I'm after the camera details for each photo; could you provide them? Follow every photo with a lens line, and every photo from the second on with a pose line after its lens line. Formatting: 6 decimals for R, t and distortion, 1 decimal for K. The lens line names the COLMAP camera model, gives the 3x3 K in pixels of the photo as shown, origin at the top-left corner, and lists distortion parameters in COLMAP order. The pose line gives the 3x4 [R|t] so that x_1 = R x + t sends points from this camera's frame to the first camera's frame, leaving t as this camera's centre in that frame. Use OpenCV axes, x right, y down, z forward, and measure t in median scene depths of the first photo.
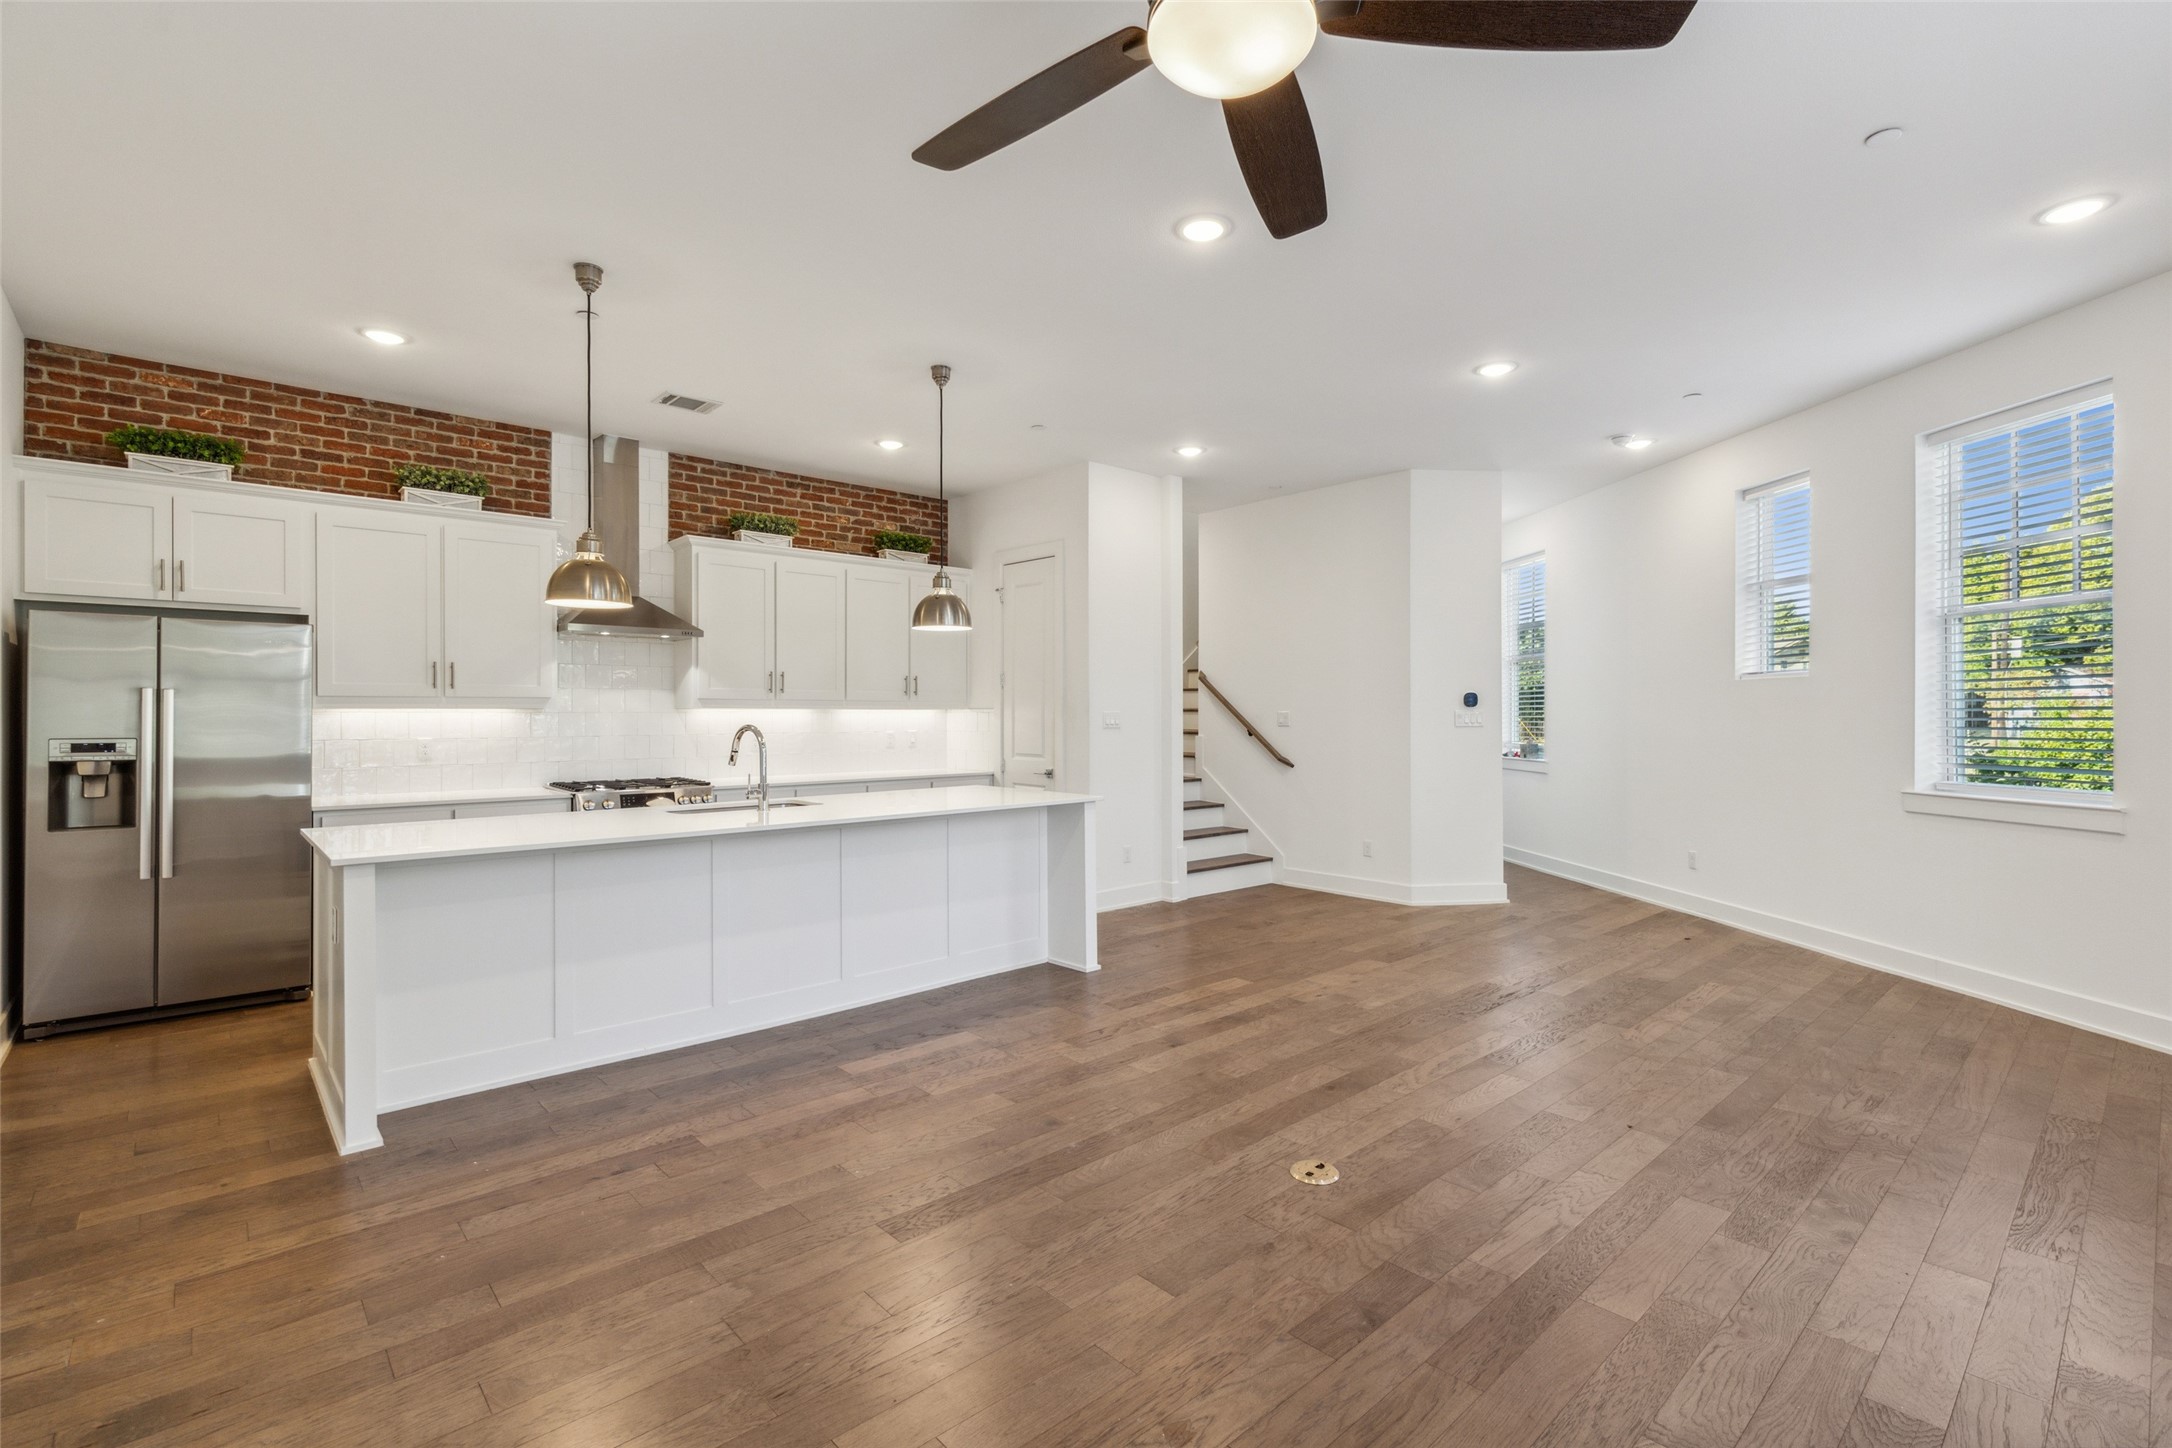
lens RADIAL K [[984.6, 0, 1107.7], [0, 984.6, 707.5], [0, 0, 1]] dist [0.007927, -0.001191]
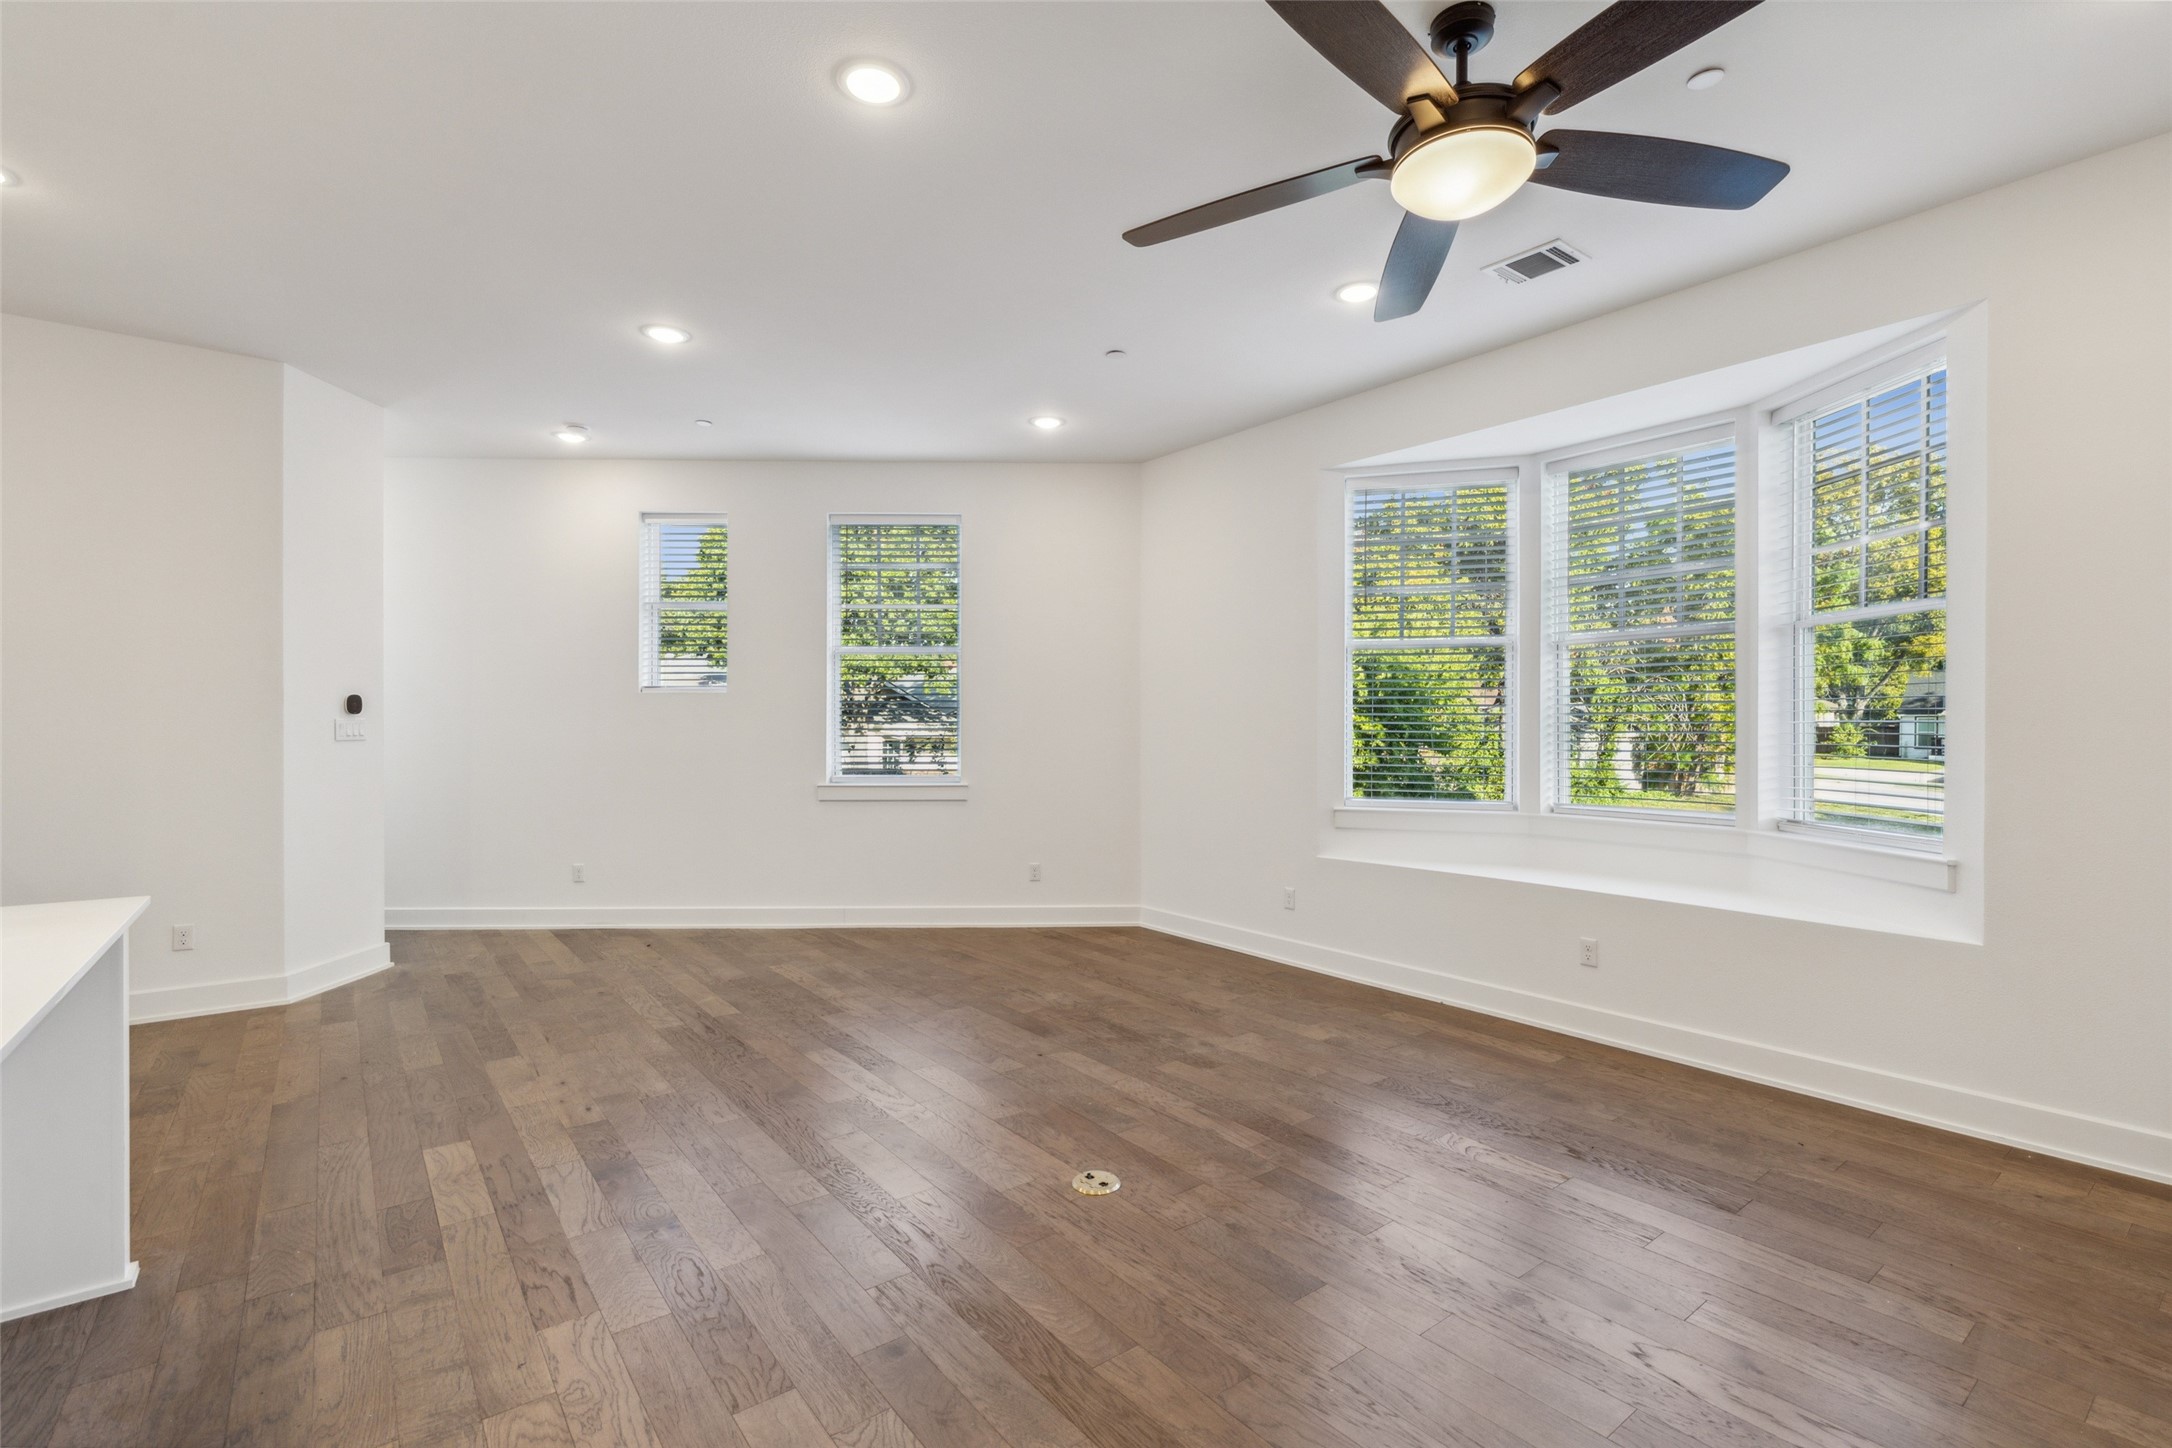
lens RADIAL K [[984.6, 0, 1098.0], [0, 984.6, 730.4], [0, 0, 1]] dist [0.007927, -0.001191]
pose [[0.082713, -0.003719, 0.996566, -0.469652], [-0.009287, 0.999947, 0.004502, 0.004960], [-0.996530, -0.009628, 0.082674, 0.551638]]
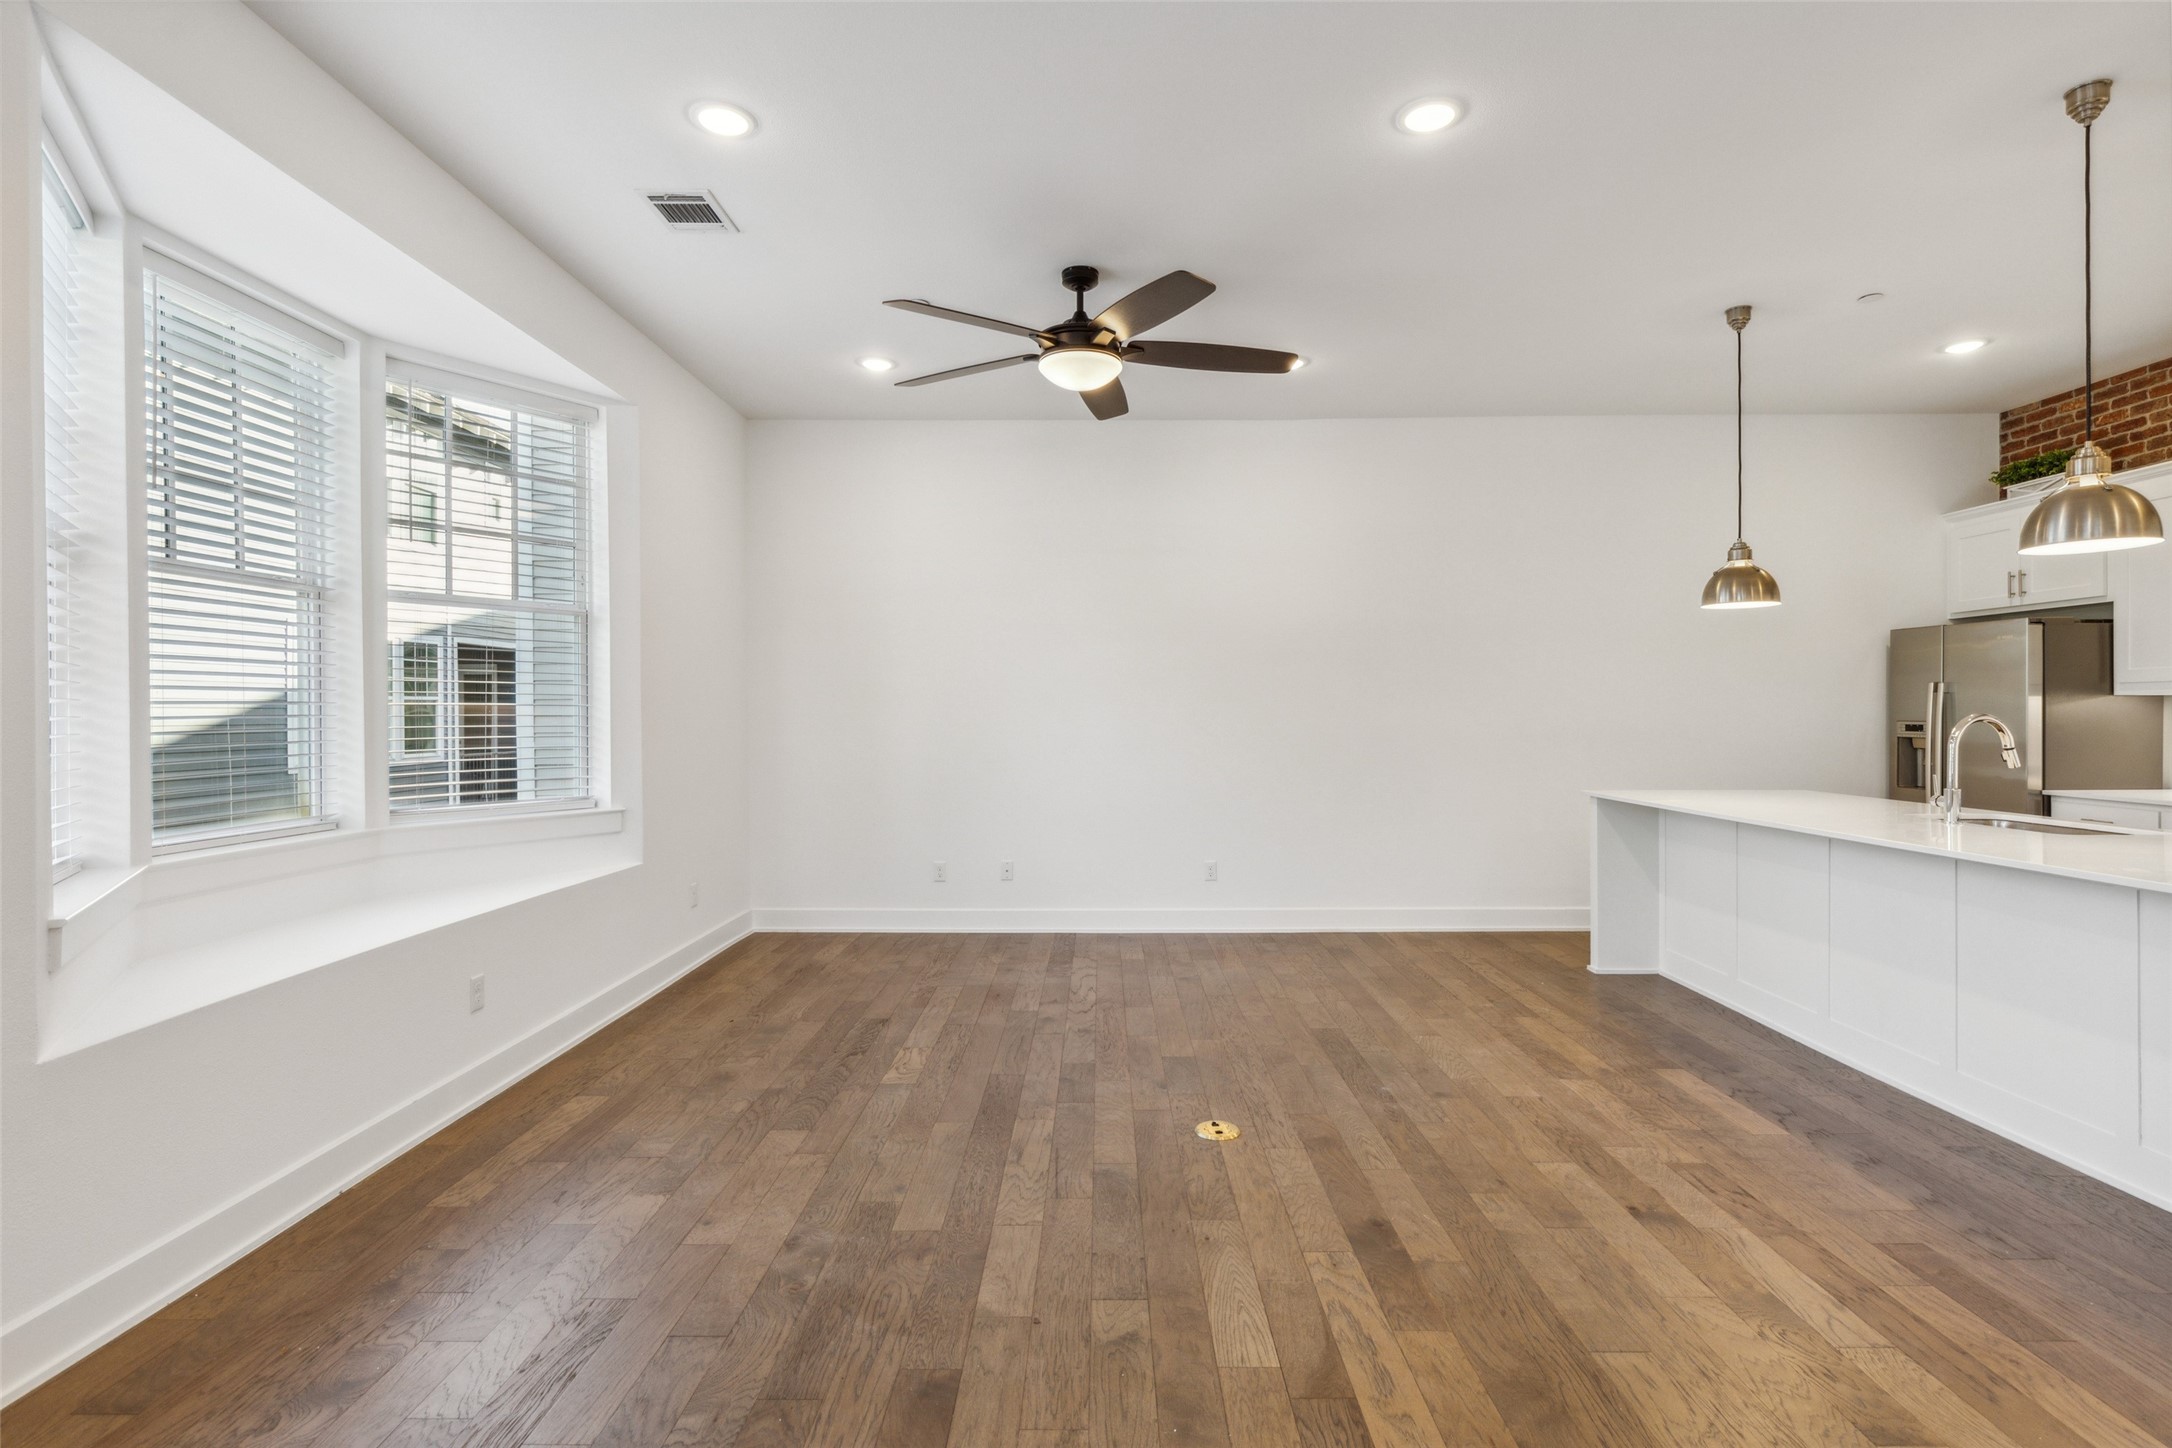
lens RADIAL K [[1031.5, 0, 1089.5], [0, 1031.5, 714.5], [0, 0, 1]] dist [-0.001658, 0.000541]
pose [[-0.689399, 0.005911, -0.724358, 0.669405], [0.010383, 0.999945, -0.001722, 0.011147], [0.724308, -0.008708, -0.689422, 1.005124]]
